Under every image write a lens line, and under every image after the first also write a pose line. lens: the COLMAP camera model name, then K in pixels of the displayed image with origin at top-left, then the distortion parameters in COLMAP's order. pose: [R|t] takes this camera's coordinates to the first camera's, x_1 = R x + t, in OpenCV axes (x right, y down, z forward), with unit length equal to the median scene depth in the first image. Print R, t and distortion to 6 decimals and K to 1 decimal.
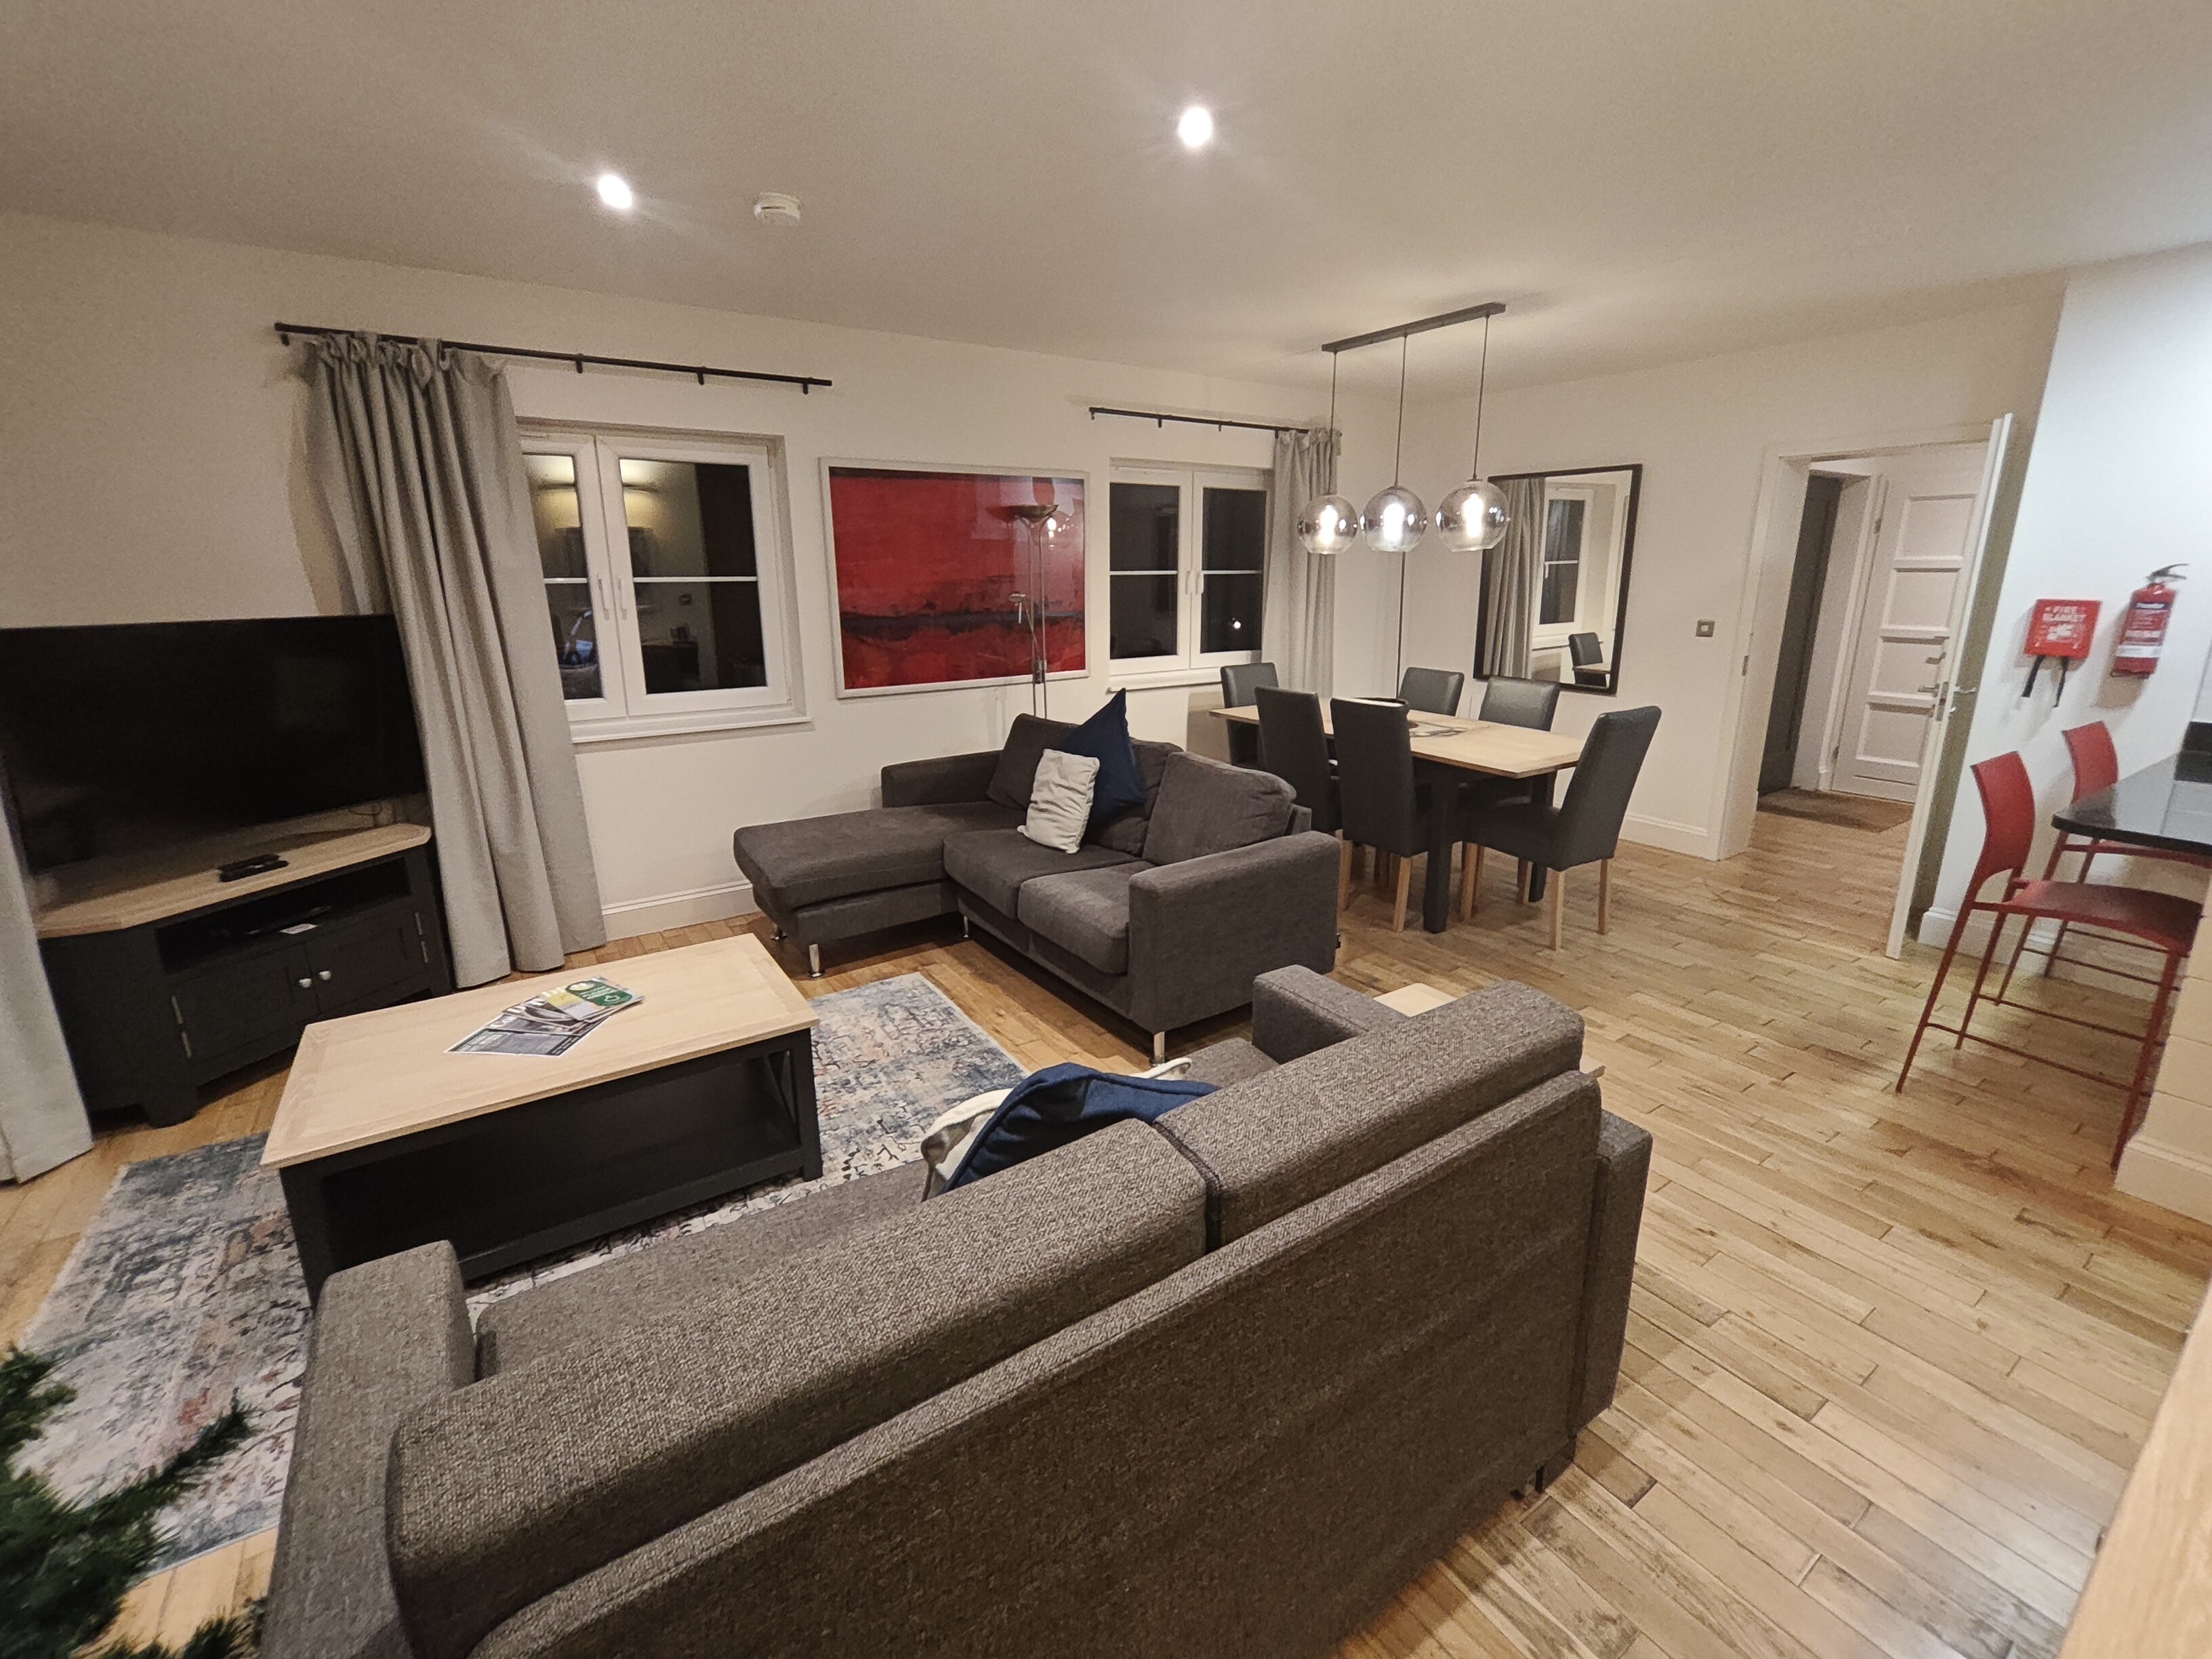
lens RADIAL K [[954.0, 0, 1105.4], [0, 954.0, 796.4], [0, 0, 1]] dist [0.000137, 0.001962]
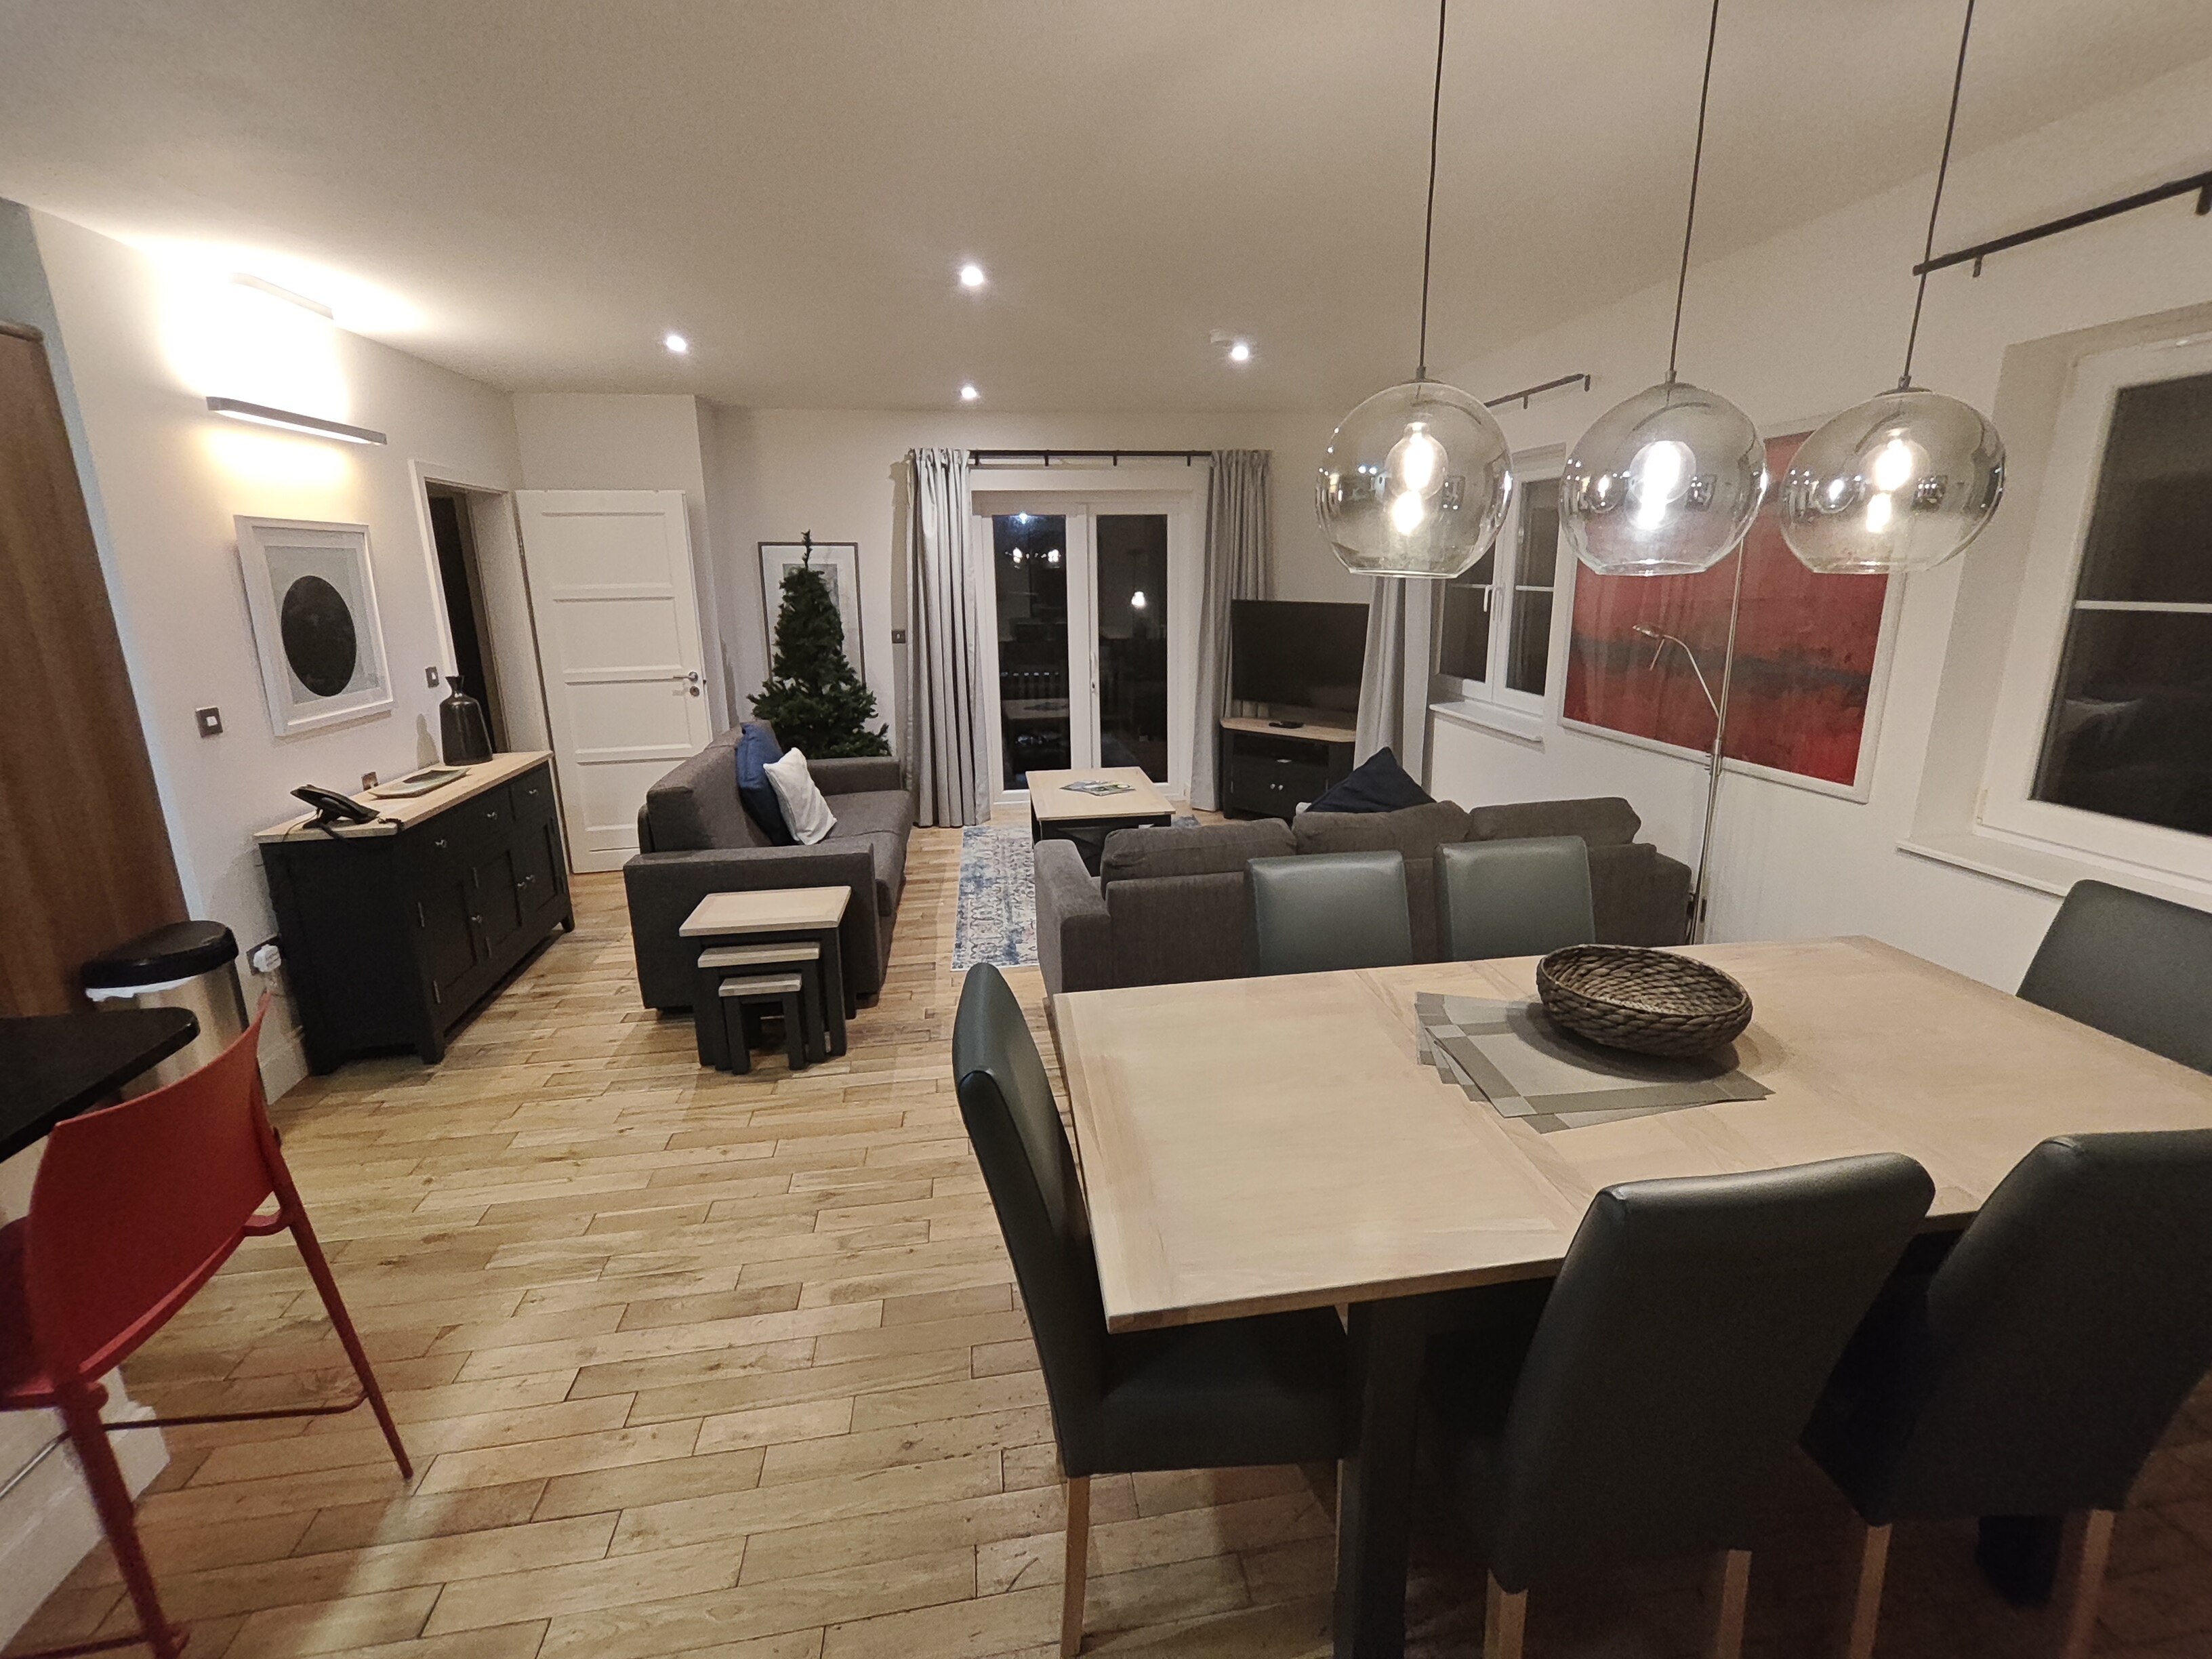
lens RADIAL K [[954.0, 0, 1116.1], [0, 954.0, 788.7], [0, 0, 1]] dist [0.000137, 0.001962]
pose [[-0.414323, 0.217663, -0.883719, 0.852611], [-0.201694, 0.924879, 0.322364, -0.304423], [0.887500, 0.311803, -0.339297, 1.146184]]
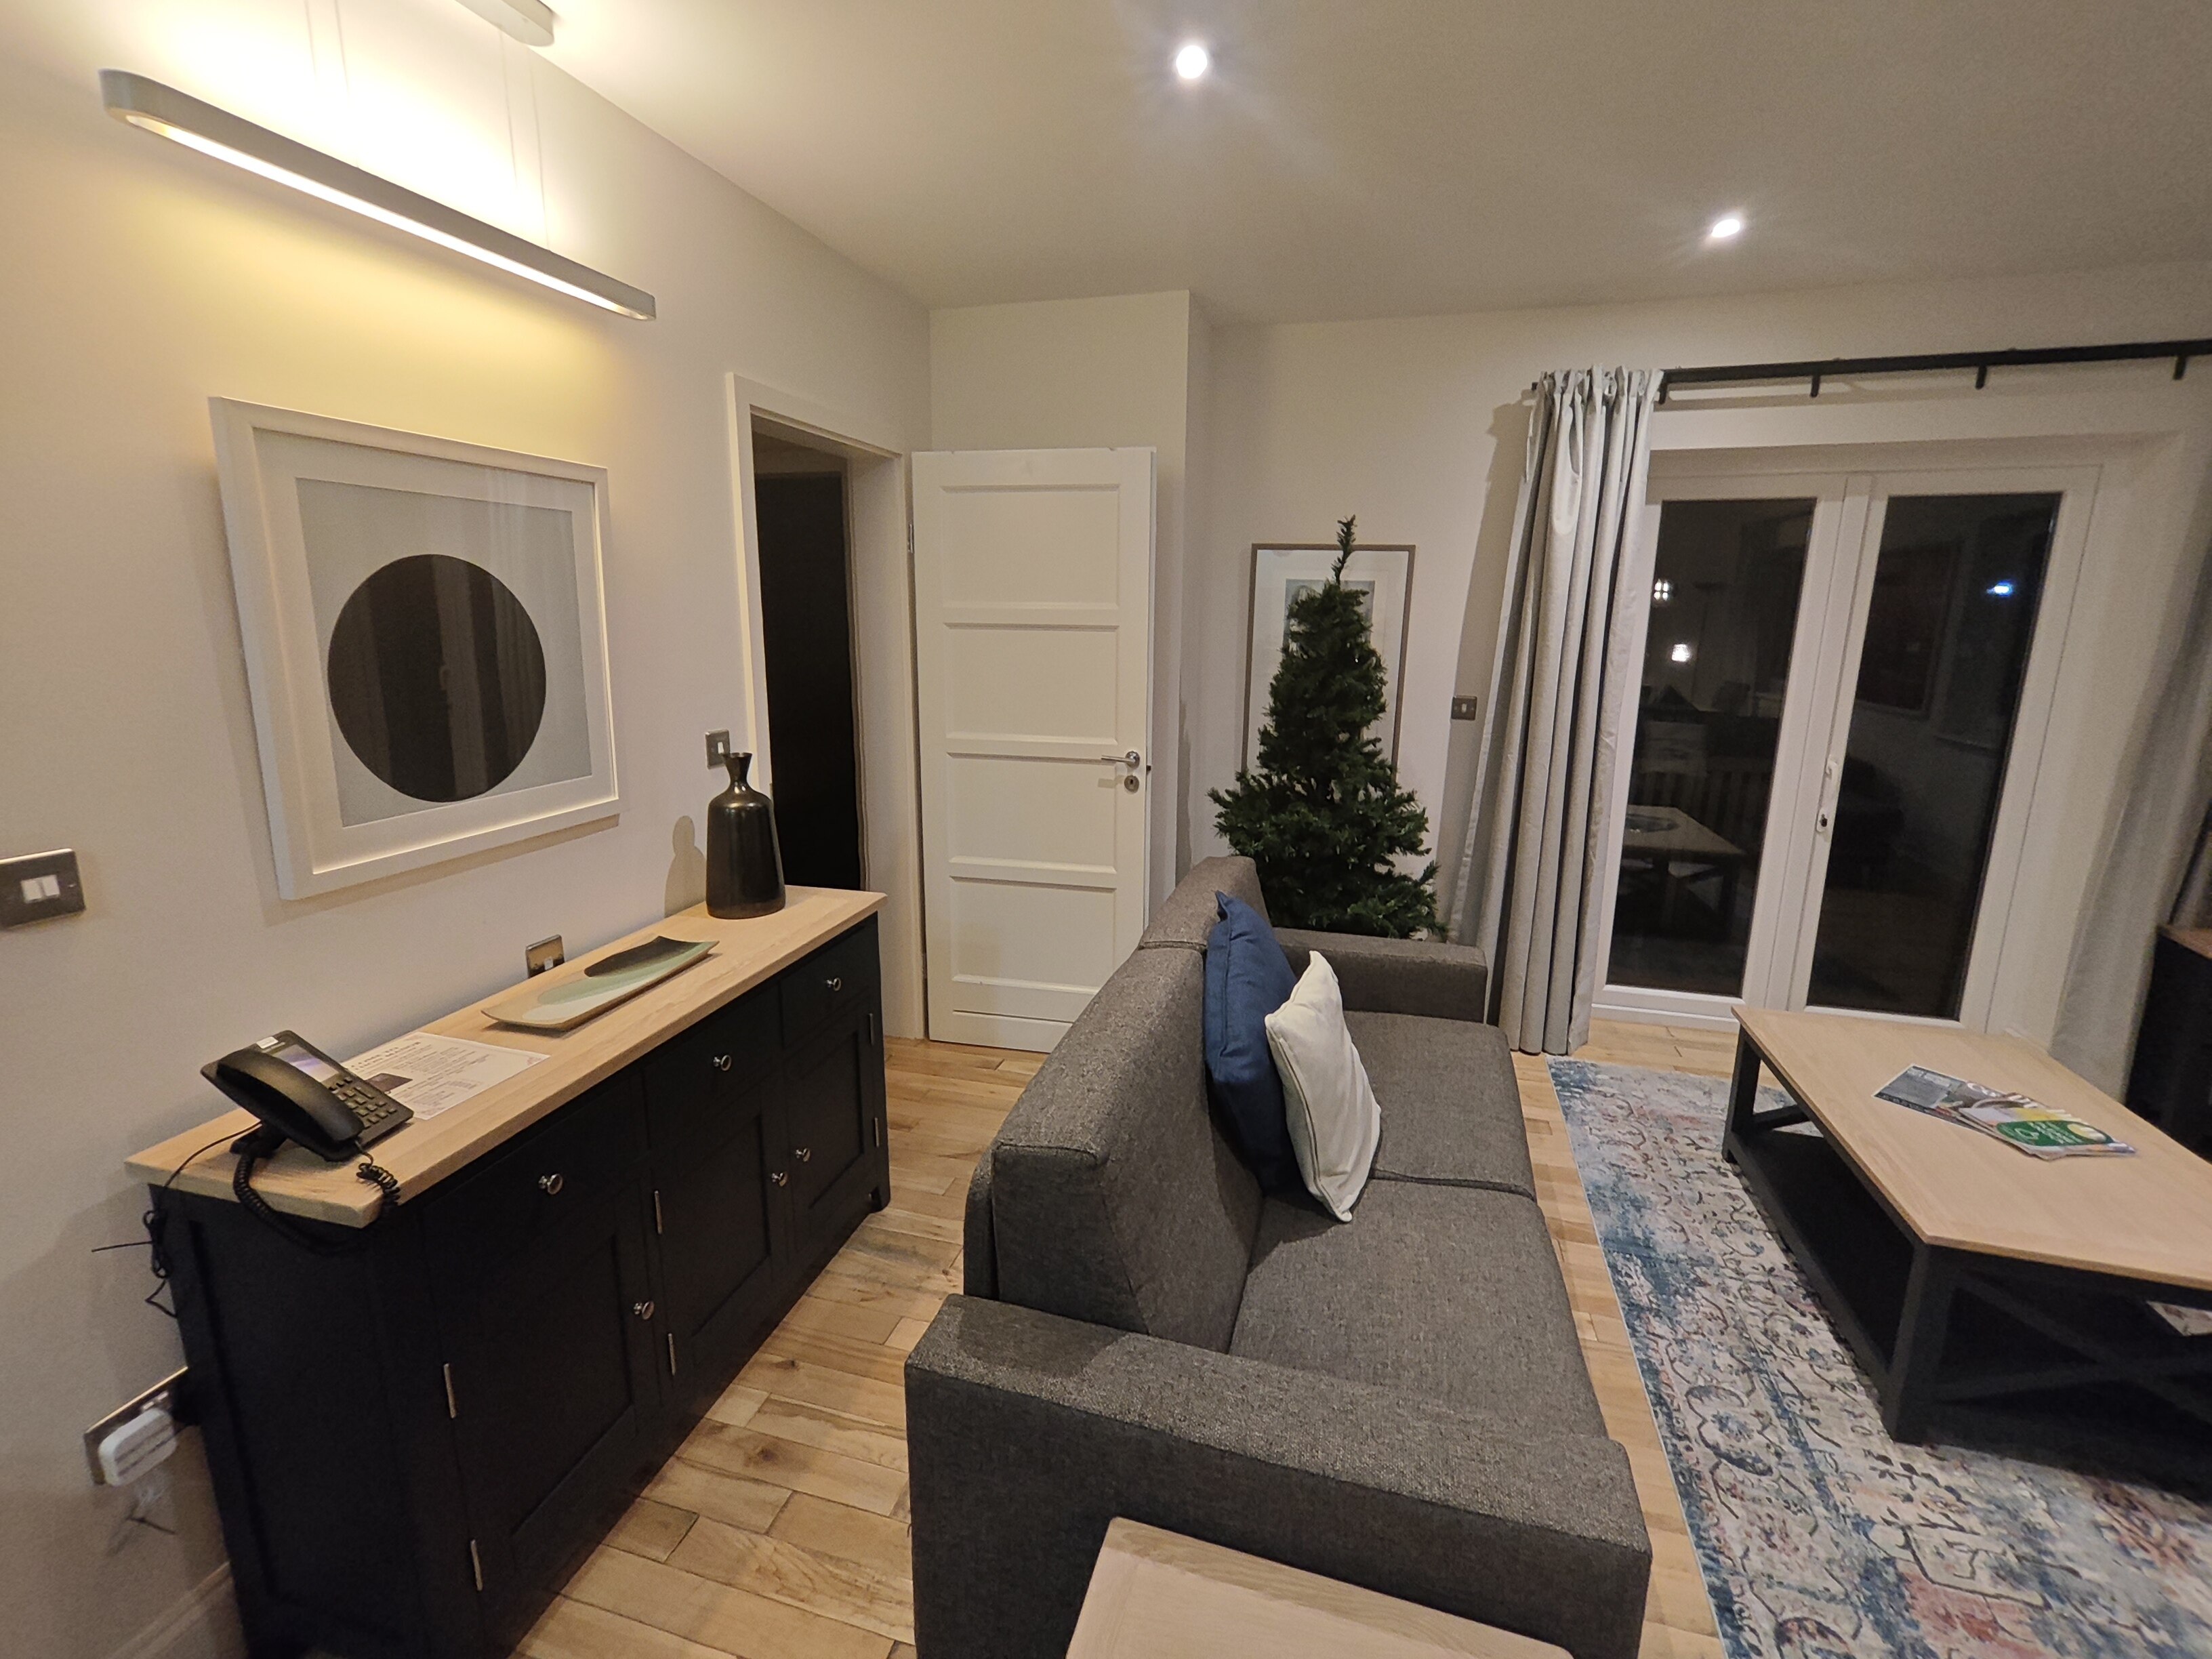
lens RADIAL K [[954.0, 0, 1113.5], [0, 954.0, 795.5], [0, 0, 1]] dist [0.000137, 0.001962]
pose [[-0.755186, 0.122665, -0.643931, 0.385152], [-0.164402, 0.915497, 0.367203, -0.153566], [0.634560, 0.383170, -0.671204, 0.624617]]
